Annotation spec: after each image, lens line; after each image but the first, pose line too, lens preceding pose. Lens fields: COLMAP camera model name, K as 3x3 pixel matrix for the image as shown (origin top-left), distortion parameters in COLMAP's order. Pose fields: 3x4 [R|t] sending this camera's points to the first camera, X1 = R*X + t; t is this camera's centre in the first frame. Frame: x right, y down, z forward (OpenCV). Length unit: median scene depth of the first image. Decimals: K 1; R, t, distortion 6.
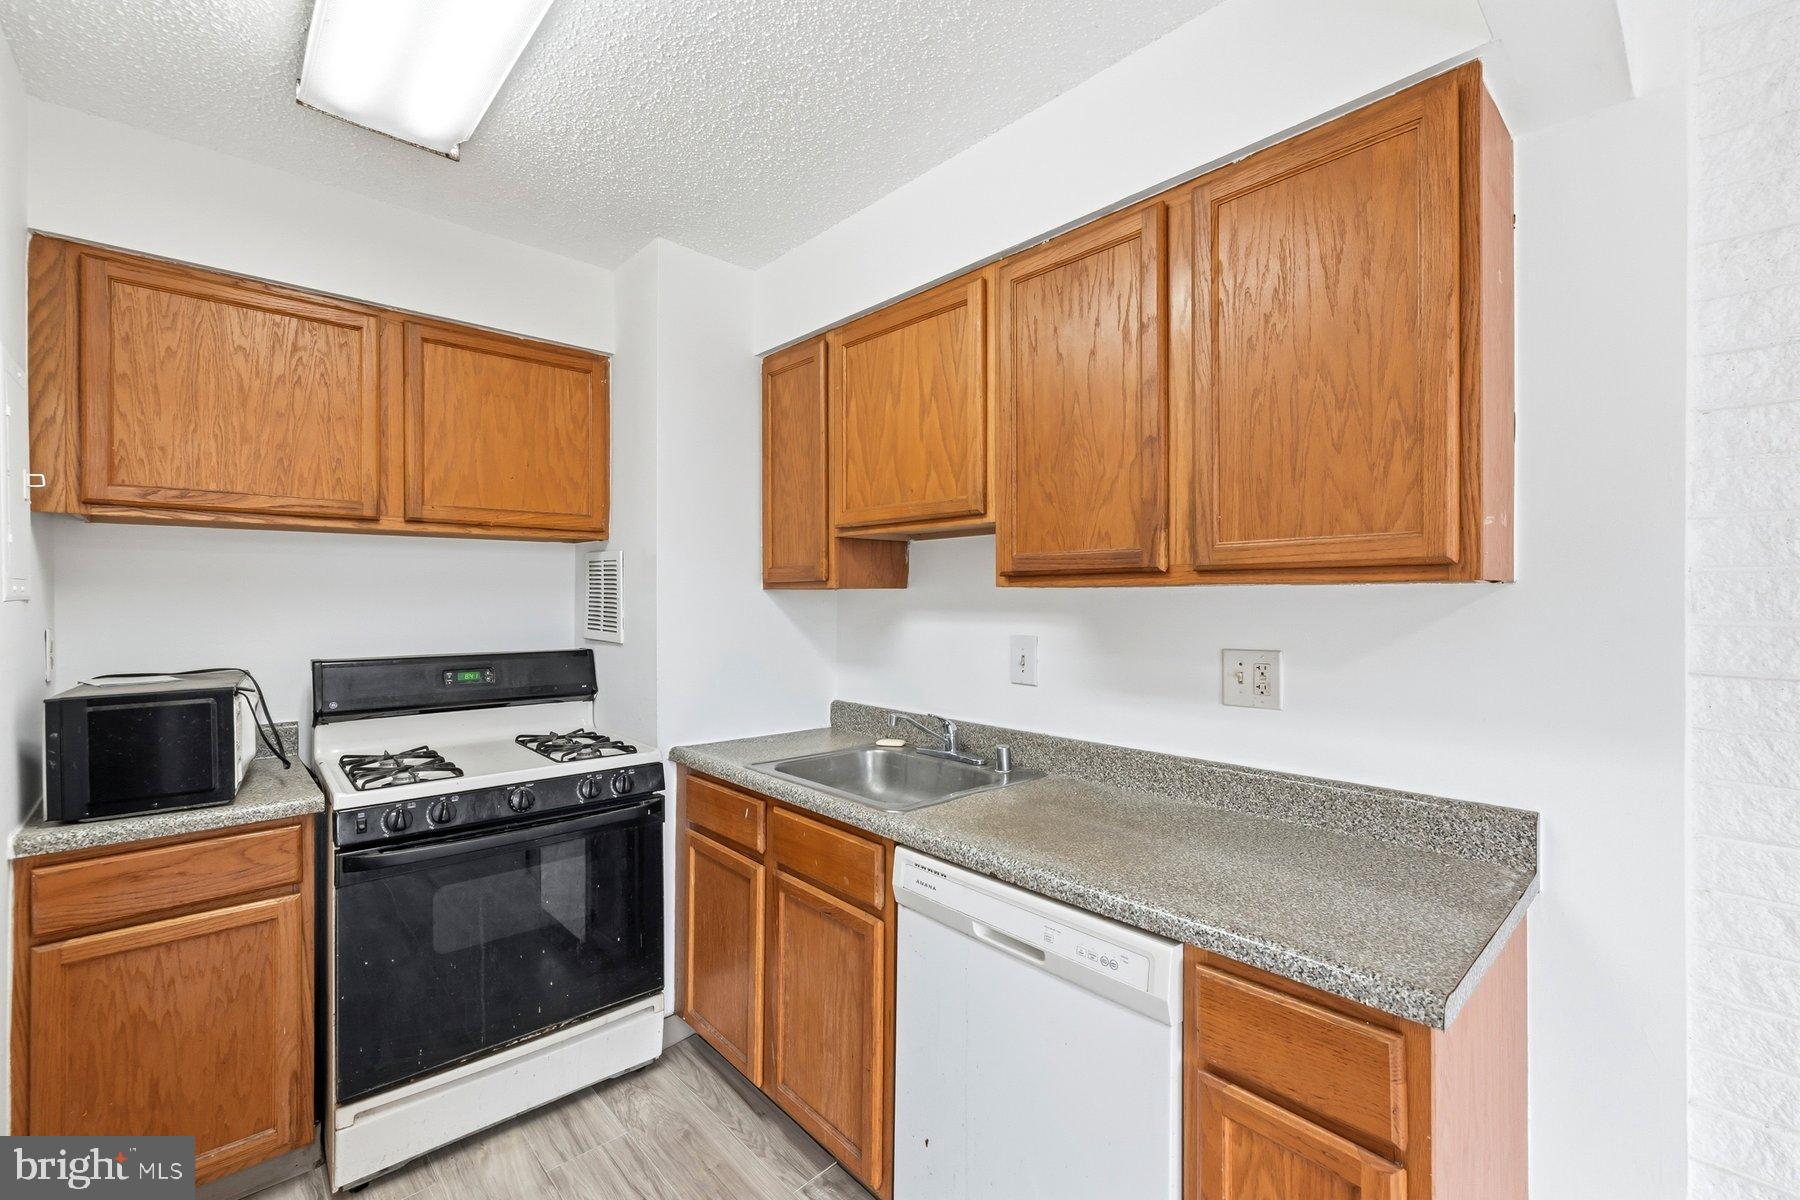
lens RADIAL K [[763.4, 0, 899.4], [0, 763.4, 596.8], [0, 0, 1]] dist [-0.001699, 0.001198]
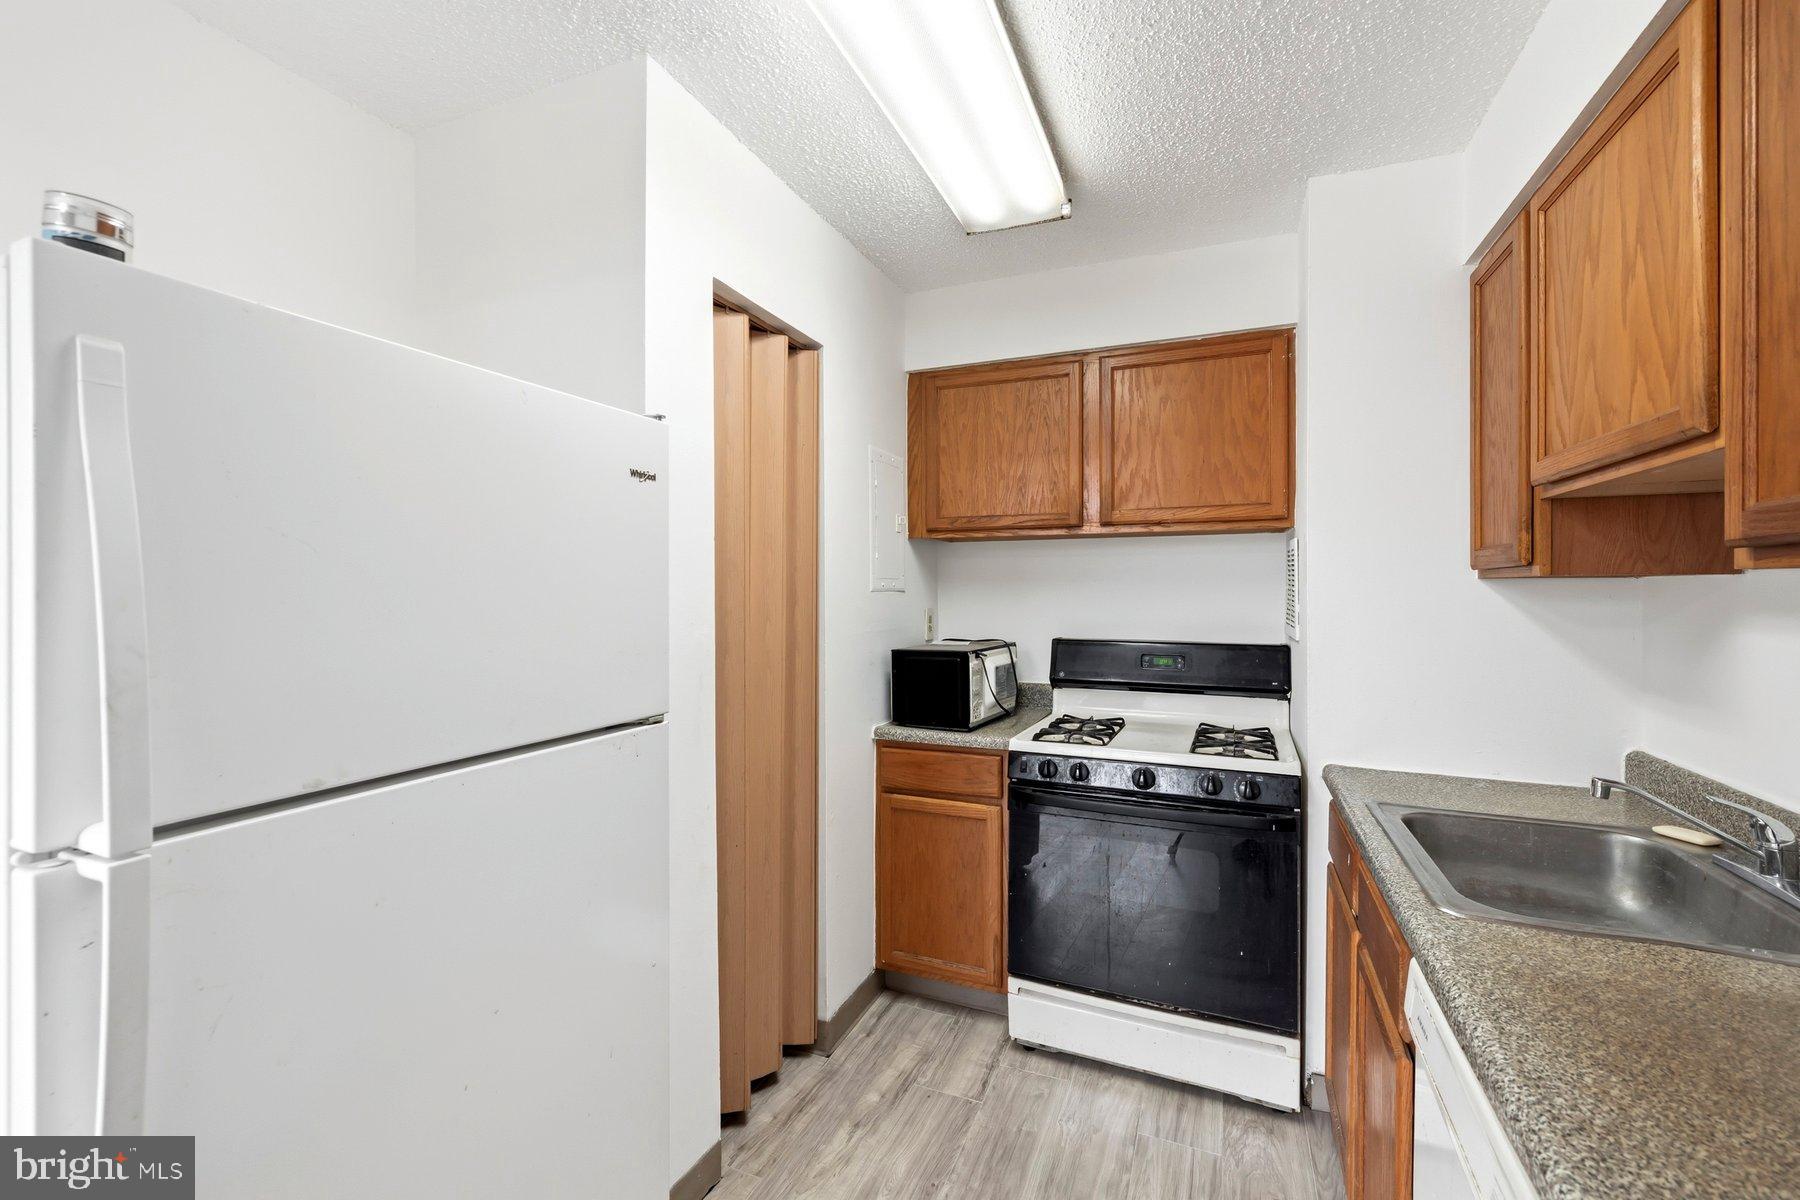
lens RADIAL K [[763.4, 0, 897.8], [0, 763.4, 588.9], [0, 0, 1]] dist [-0.001699, 0.001198]
pose [[0.412840, -0.001523, -0.910802, 0.337944], [0.000449, 0.999999, -0.001469, 0.001492], [0.910803, 0.000198, 0.412840, 0.243139]]
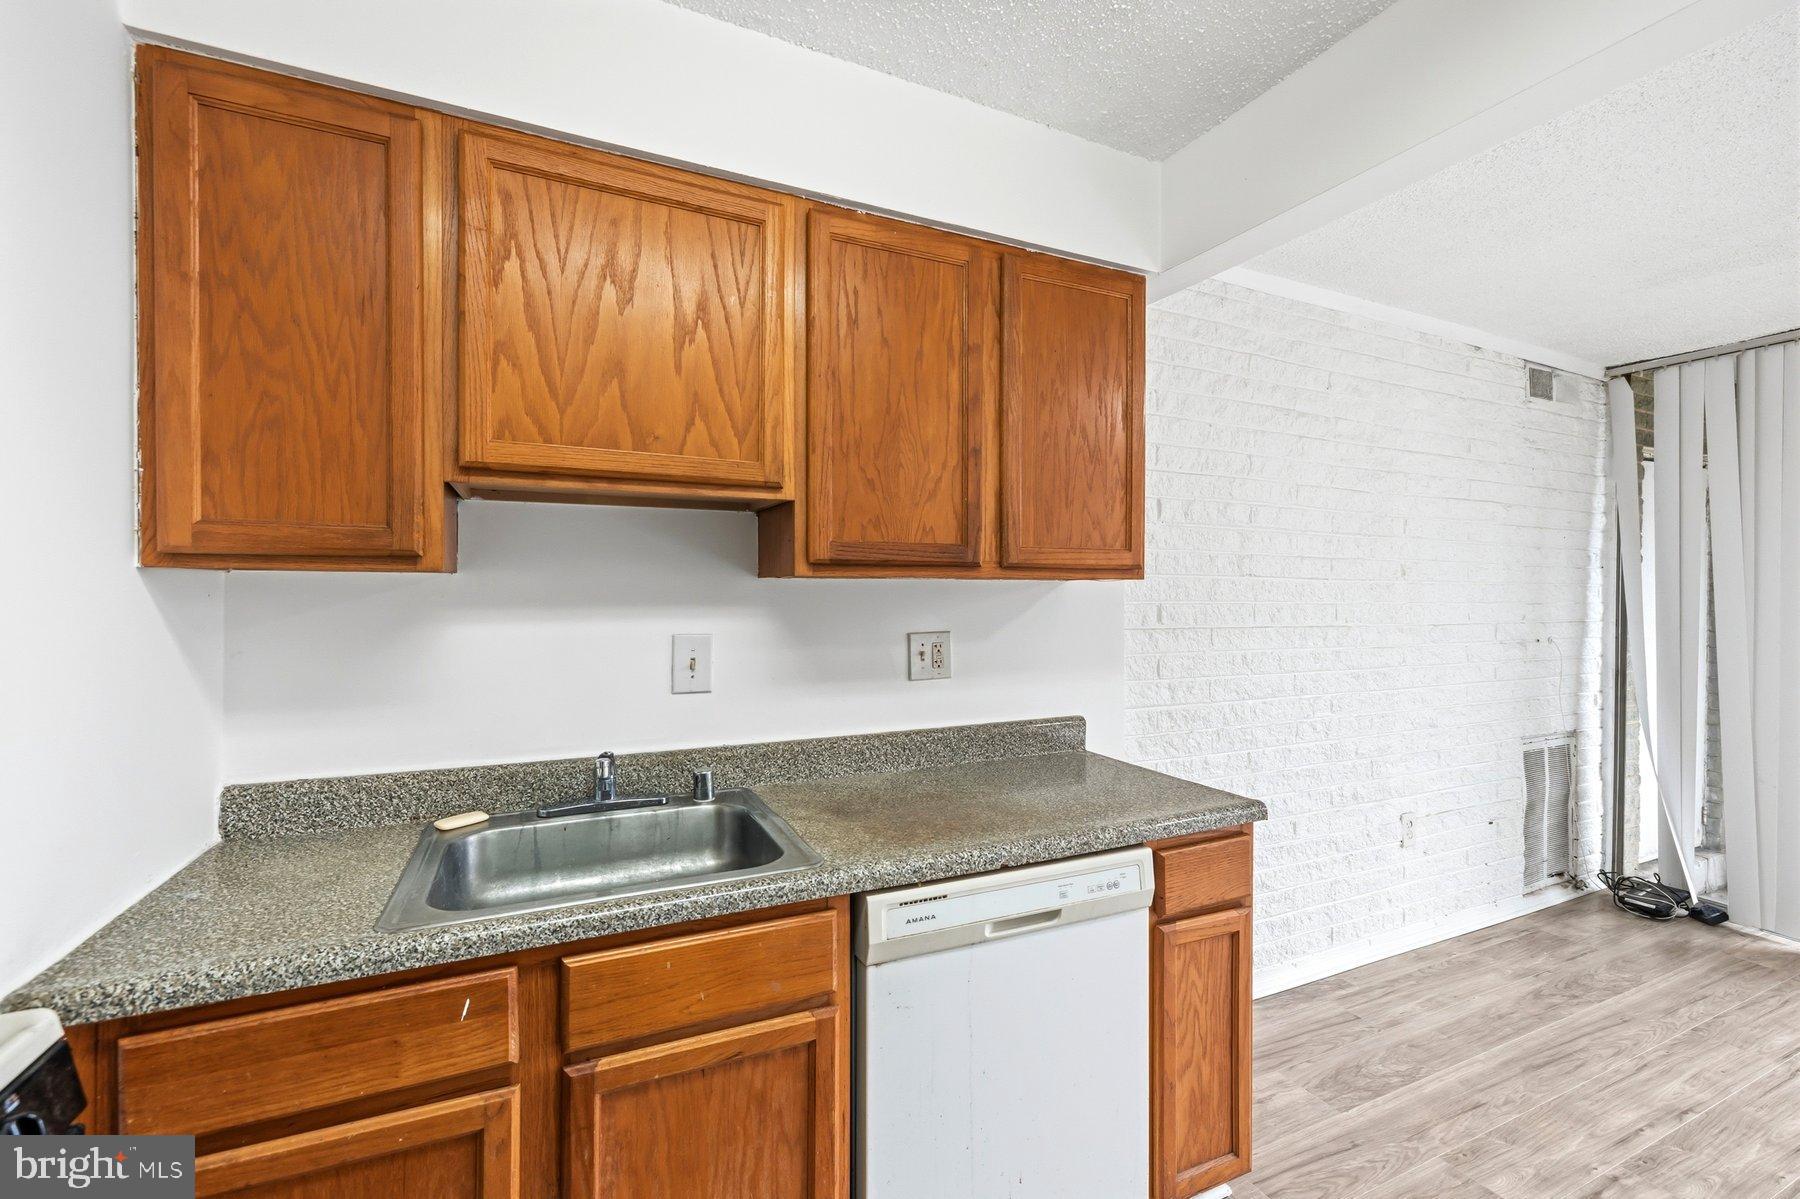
lens RADIAL K [[763.4, 0, 887.2], [0, 763.4, 592.5], [0, 0, 1]] dist [-0.001699, 0.001198]
pose [[0.304974, -0.010837, 0.952299, -0.612091], [-0.008654, 0.999862, 0.014150, -0.006833], [-0.952321, -0.012557, 0.304838, 0.588676]]
